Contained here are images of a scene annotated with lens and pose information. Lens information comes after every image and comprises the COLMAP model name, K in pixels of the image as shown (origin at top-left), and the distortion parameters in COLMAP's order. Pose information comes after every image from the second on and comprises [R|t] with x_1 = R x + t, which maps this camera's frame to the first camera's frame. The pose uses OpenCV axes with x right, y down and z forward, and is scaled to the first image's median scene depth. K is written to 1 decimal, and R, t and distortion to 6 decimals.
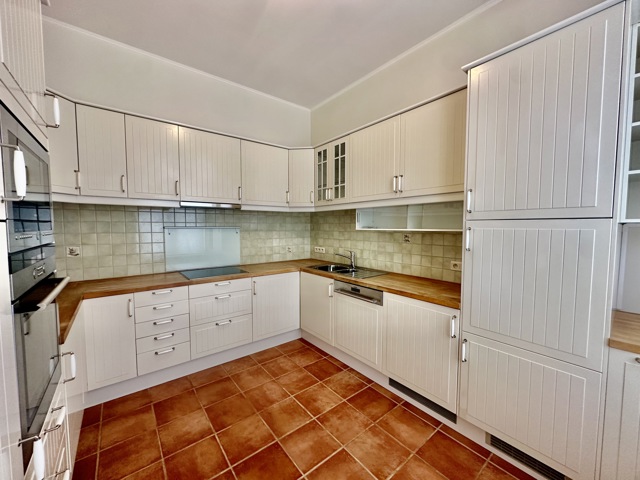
lens RADIAL K [[257.0, 0, 320.0], [0, 257.0, 240.0], [0, 0, 1]] dist [0.000751, 0.000180]
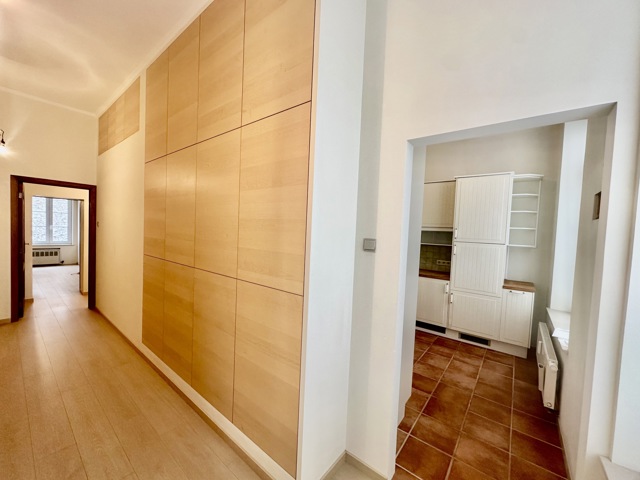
lens RADIAL K [[257.0, 0, 320.0], [0, 257.0, 240.0], [0, 0, 1]] dist [0.000751, 0.000180]
pose [[0.970308, 0.033767, 0.239505, -0.901384], [-0.032219, 0.999427, -0.010375, -0.021519], [-0.239718, 0.002351, 0.970840, -0.748006]]
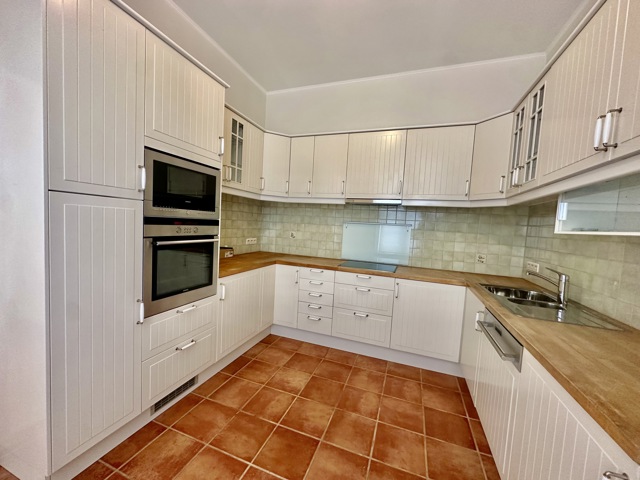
lens RADIAL K [[257.0, 0, 320.0], [0, 257.0, 240.0], [0, 0, 1]] dist [0.000751, 0.000180]
pose [[0.510432, 0.079513, -0.856234, 0.426595], [-0.101025, 0.994365, 0.032116, 0.009125], [0.853963, 0.070108, 0.515589, 0.330917]]
